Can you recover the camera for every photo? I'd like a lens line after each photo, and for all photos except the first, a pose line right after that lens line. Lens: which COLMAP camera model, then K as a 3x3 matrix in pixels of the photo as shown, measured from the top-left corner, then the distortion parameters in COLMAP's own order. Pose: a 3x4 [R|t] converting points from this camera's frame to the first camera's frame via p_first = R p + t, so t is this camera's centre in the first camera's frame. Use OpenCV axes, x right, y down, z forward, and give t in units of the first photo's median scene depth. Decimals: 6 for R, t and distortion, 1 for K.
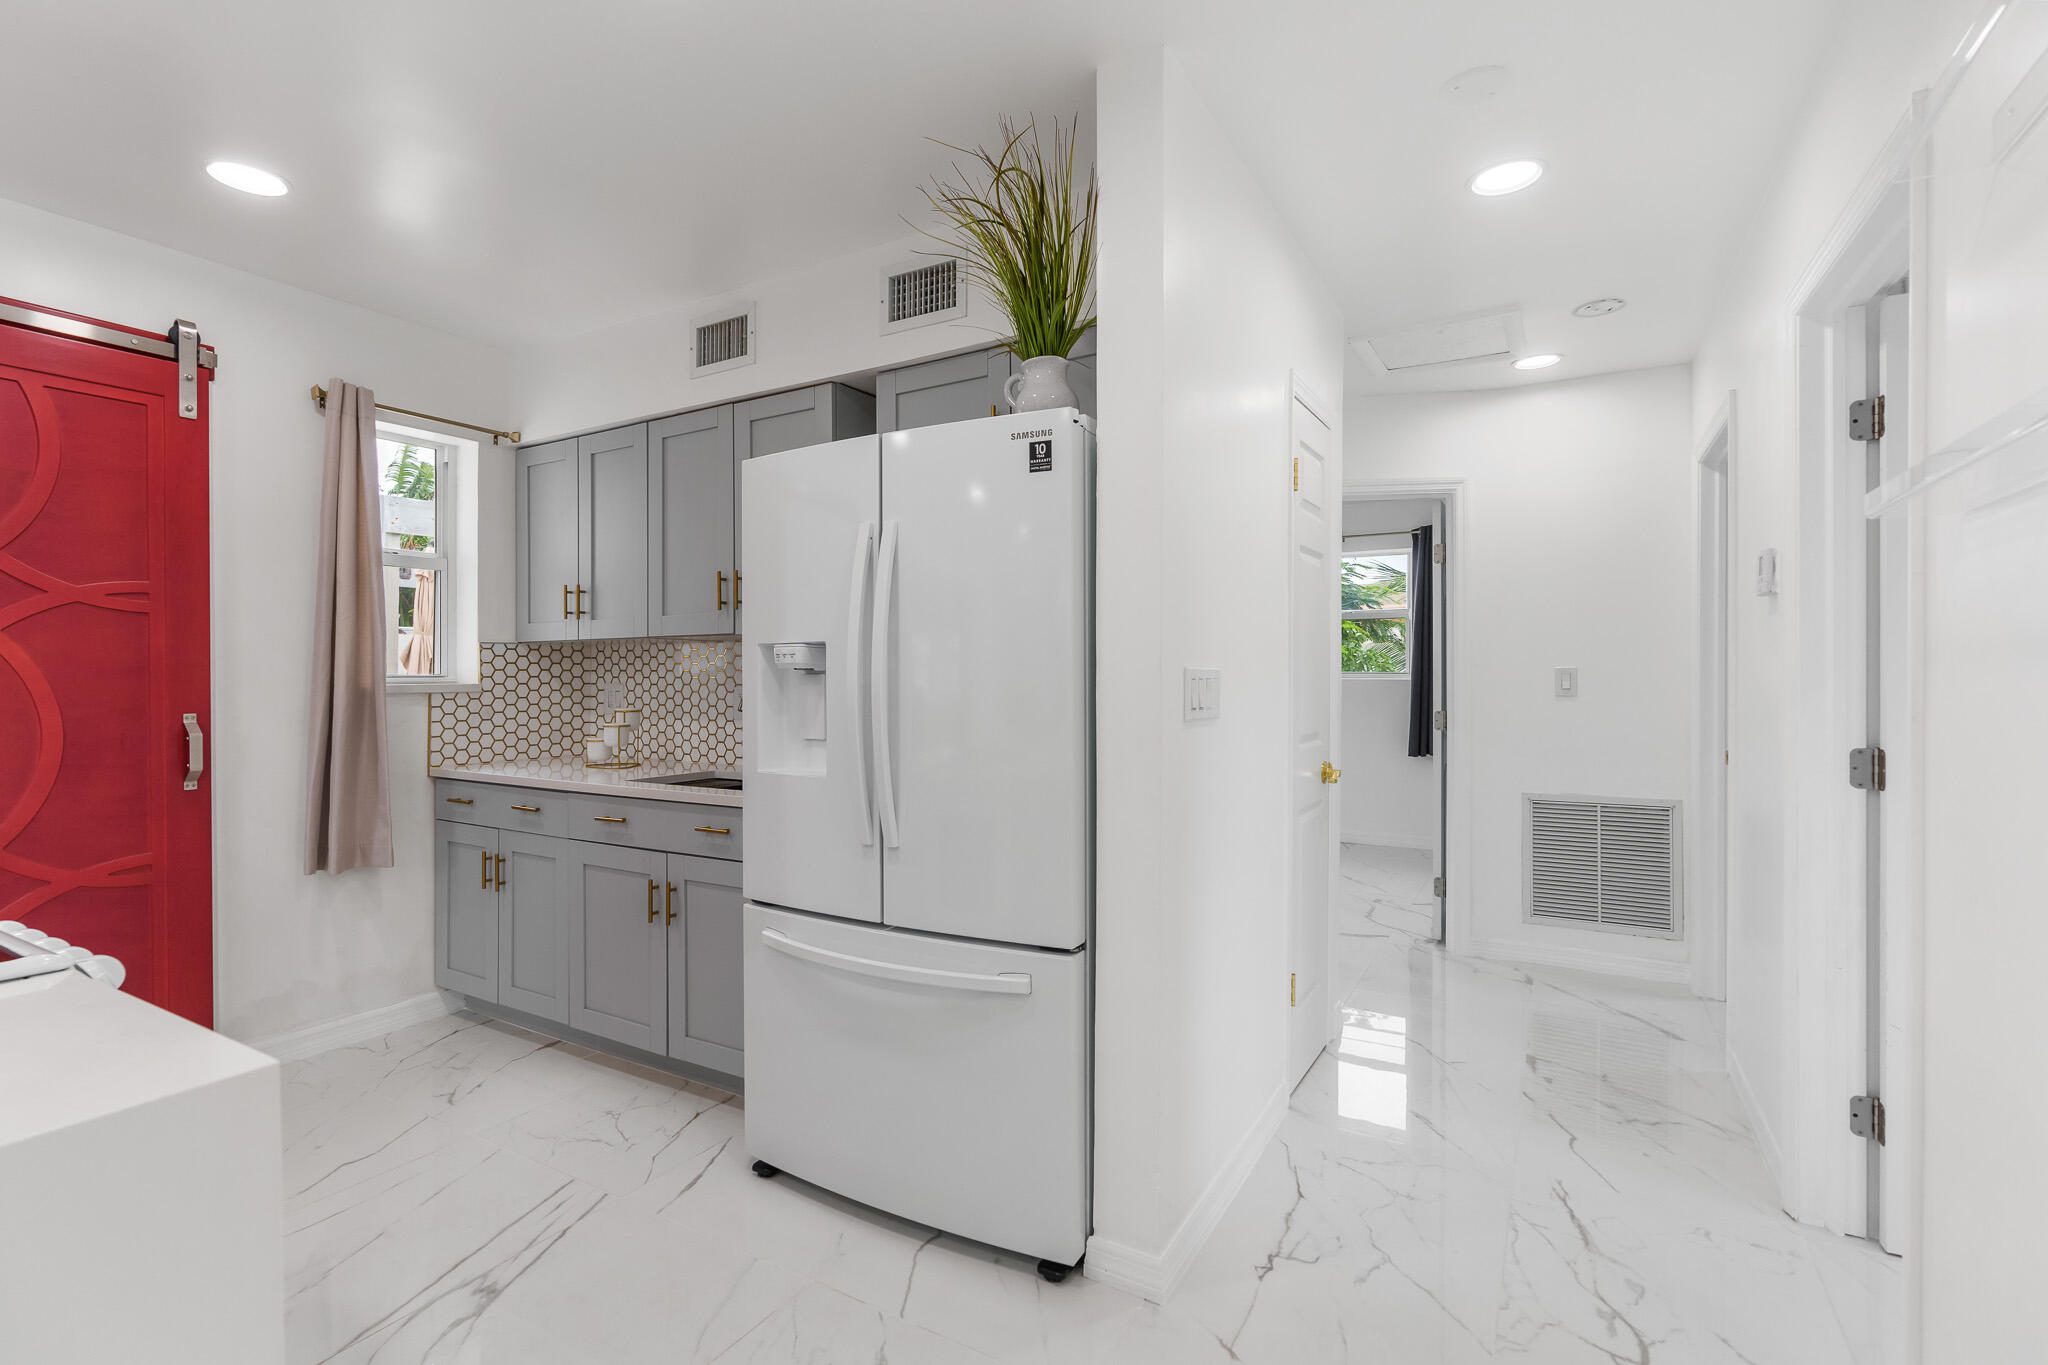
lens RADIAL K [[936.9, 0, 1003.6], [0, 936.9, 672.1], [0, 0, 1]] dist [-0.000744, 0.000216]
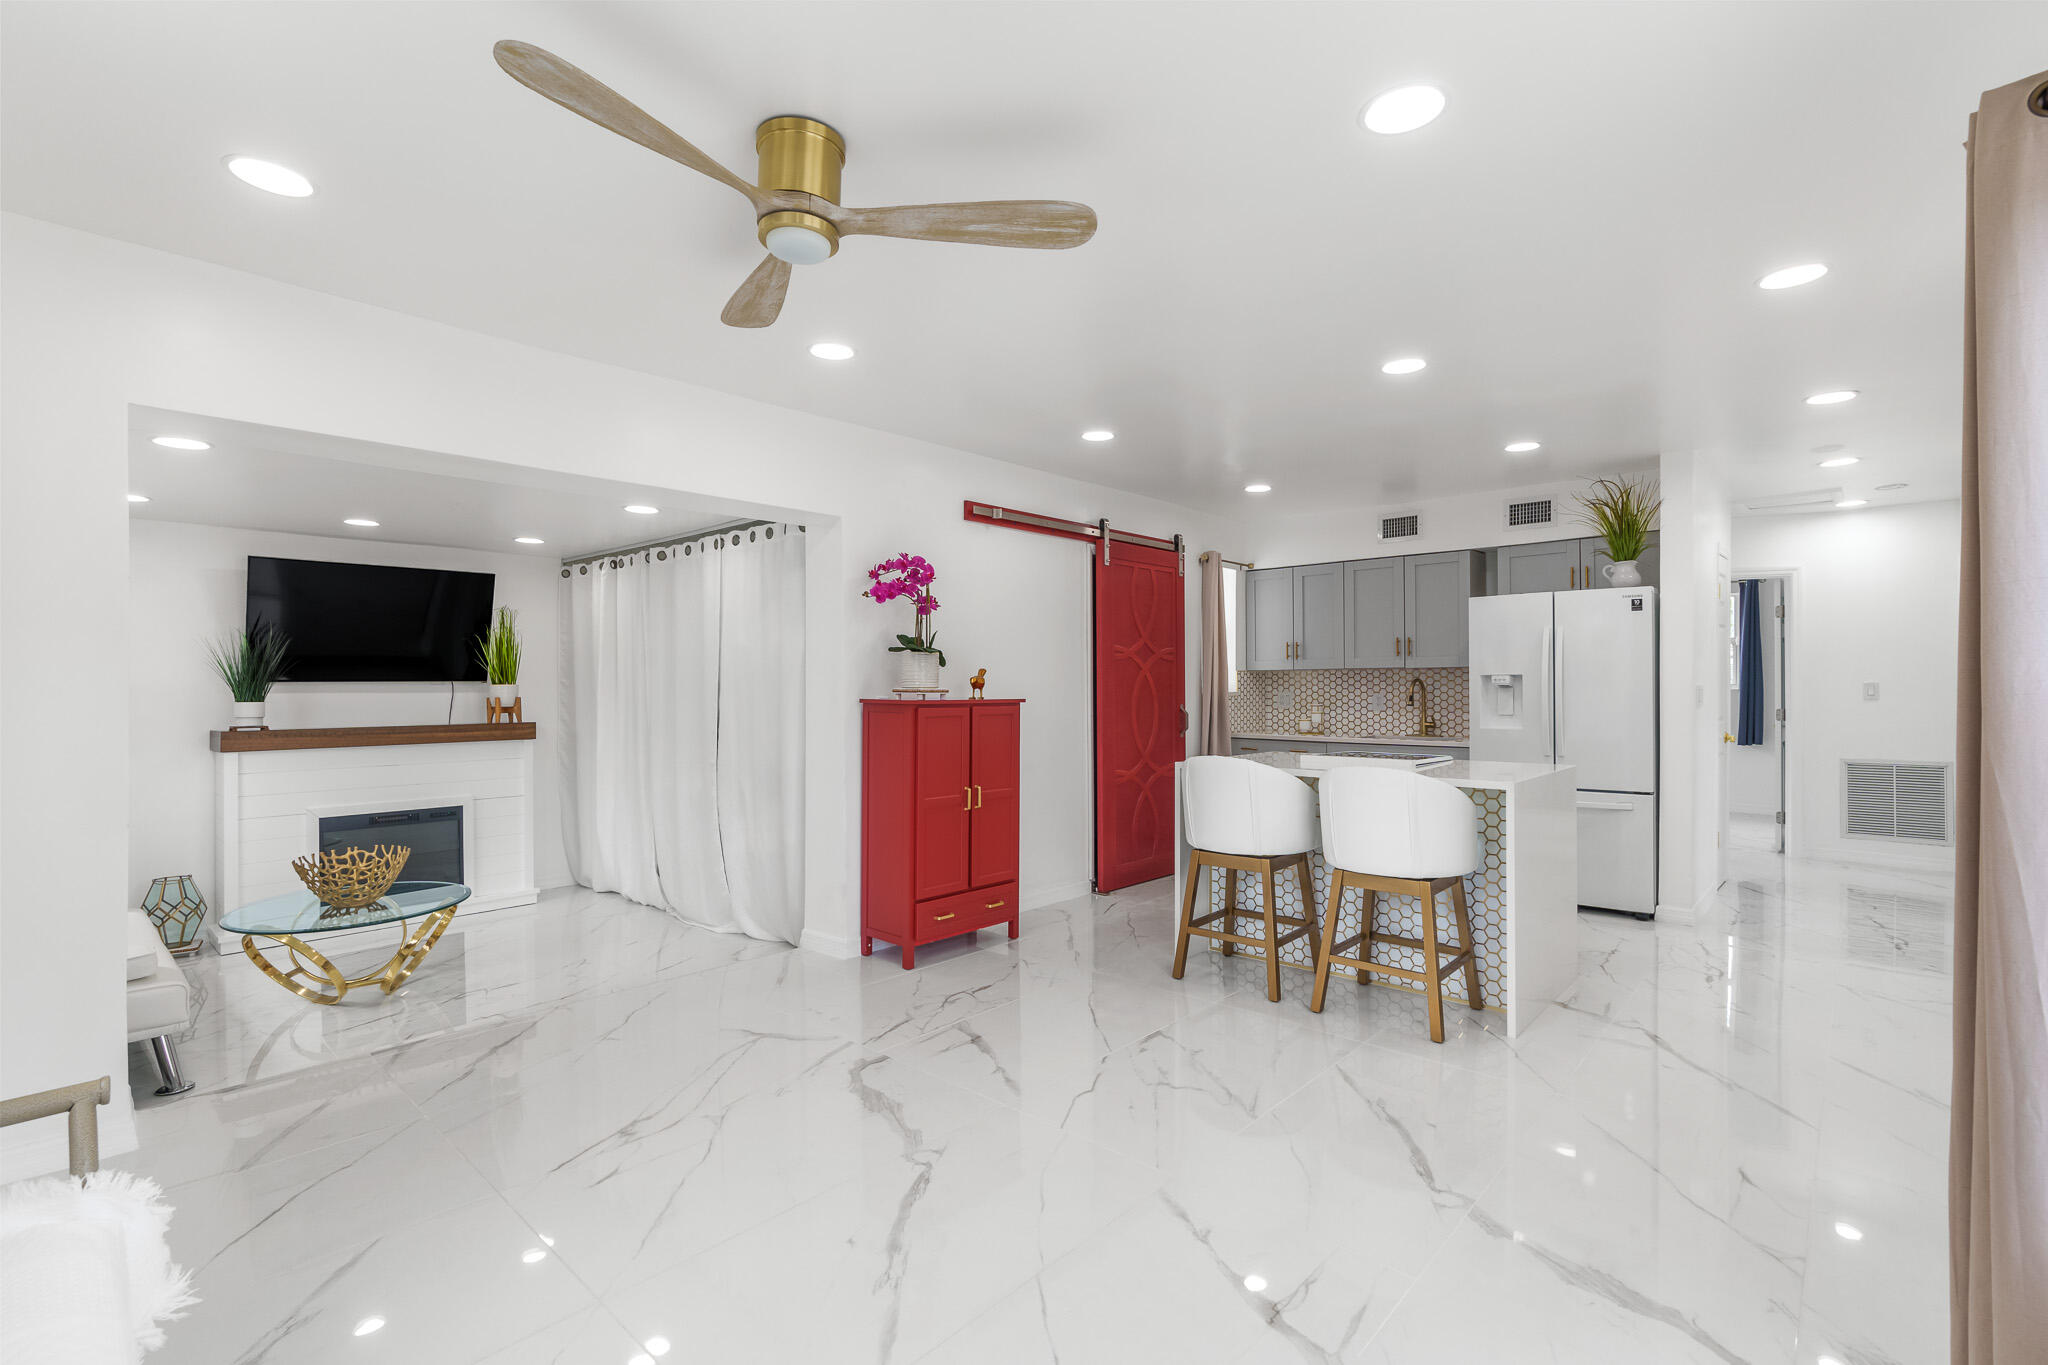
lens RADIAL K [[933.1, 0, 1018.6], [0, 933.1, 685.0], [0, 0, 1]] dist [-0.002522, 0.001282]
pose [[0.979373, -0.000784, -0.202059, -0.612175], [0.001621, 0.999991, 0.003980, -0.010588], [0.202054, -0.004226, 0.979365, -1.034115]]
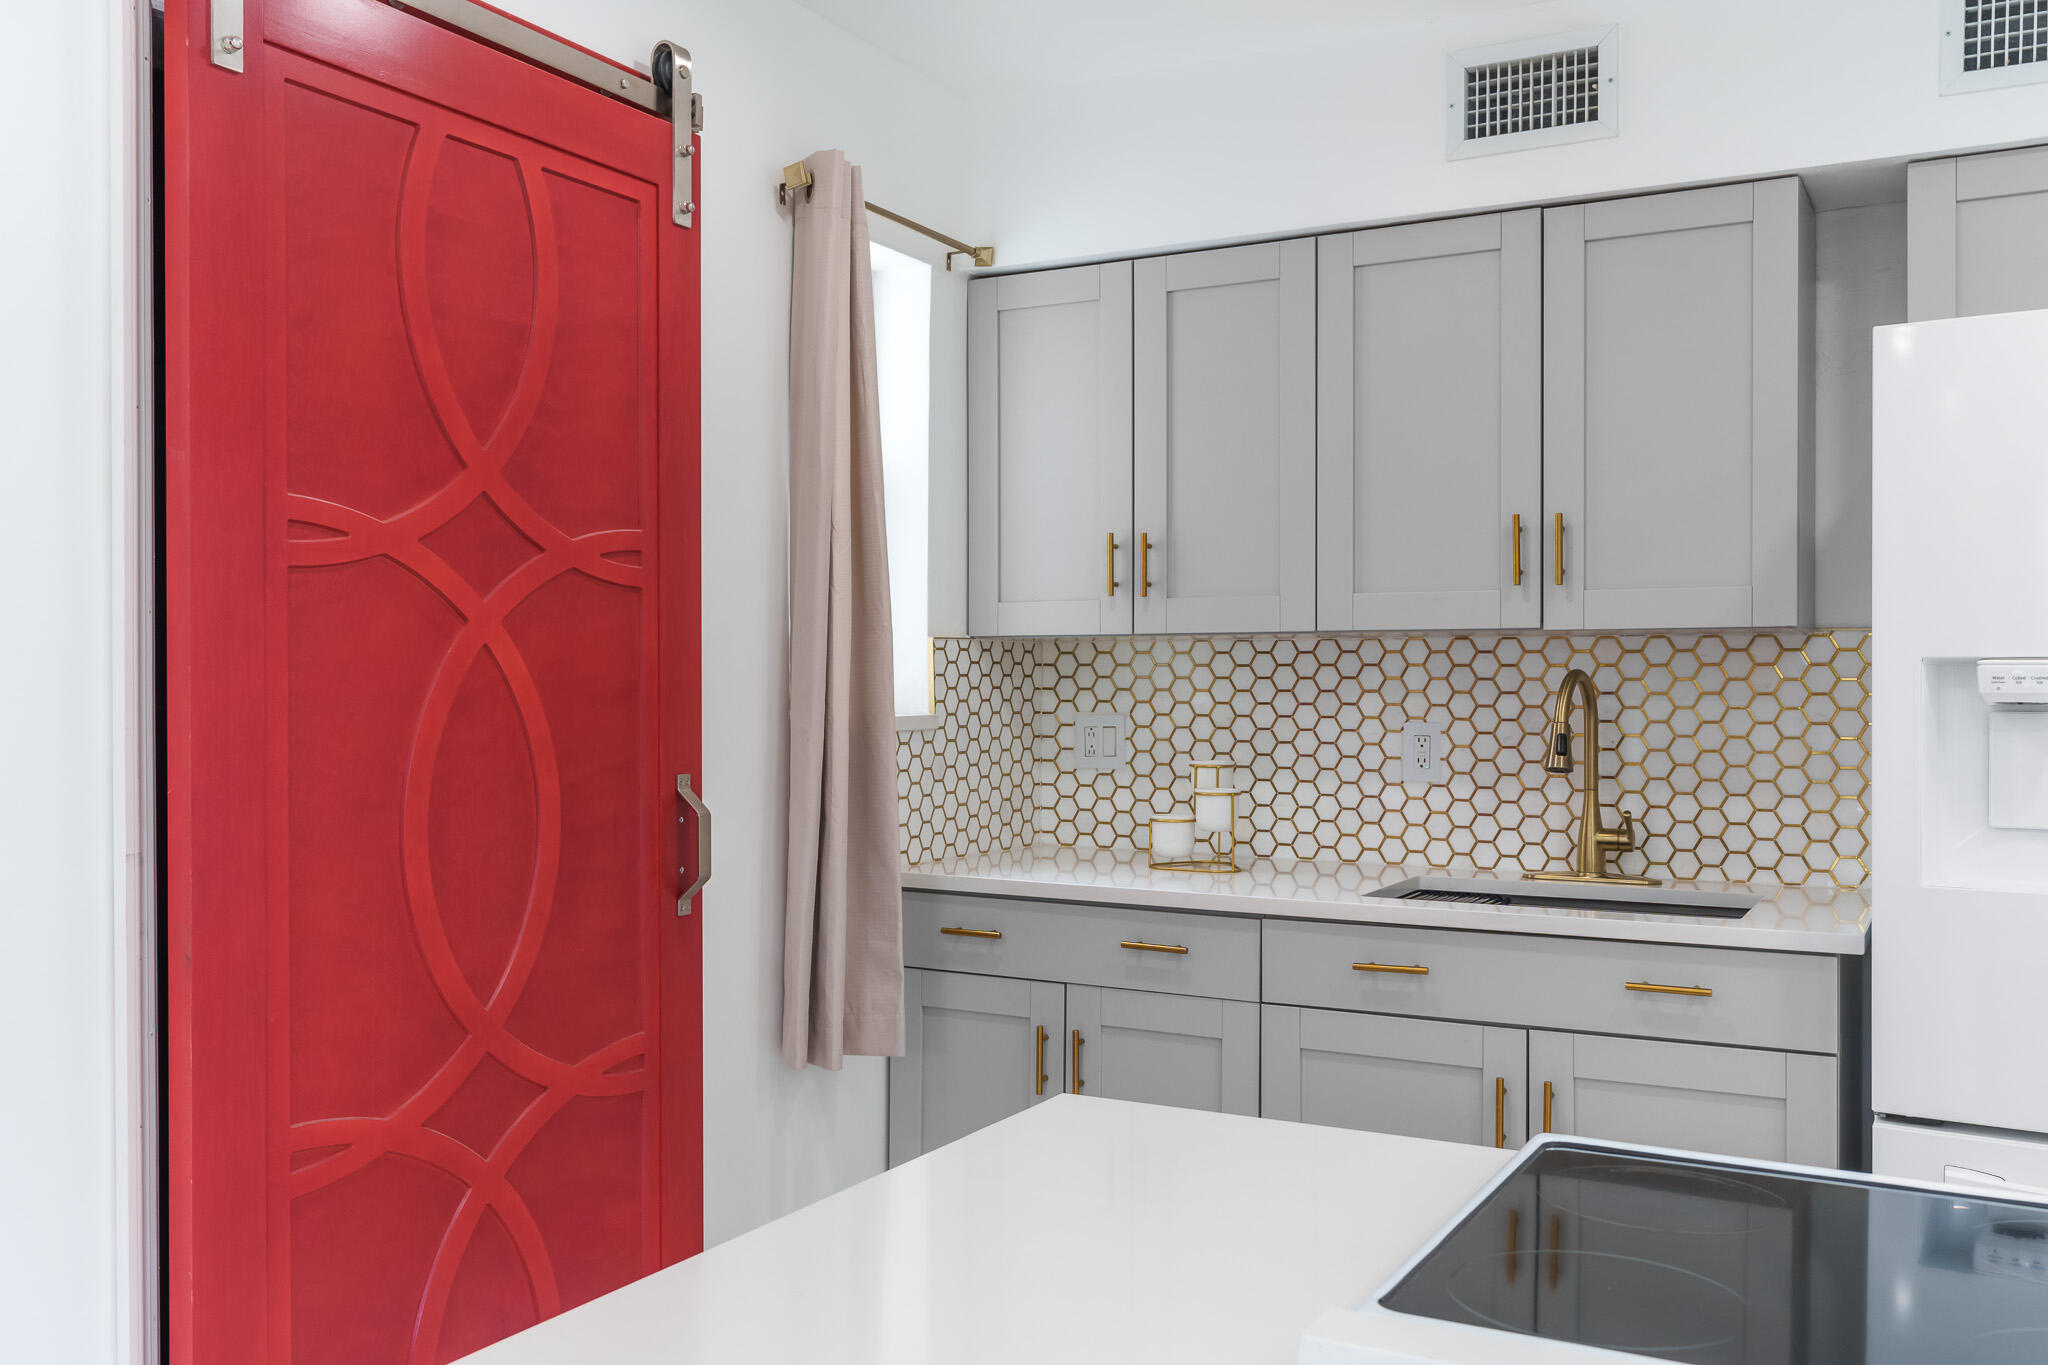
lens RADIAL K [[1778.4, 0, 1024.0], [0, 1778.4, 682.5], [0, 0, 1]] dist [0.011777, 0.004094]
pose [[0.999002, 0.004747, 0.044421, -0.550790], [-0.005021, 0.999969, 0.006066, -0.012339], [-0.044391, -0.006283, 0.998994, -0.025582]]
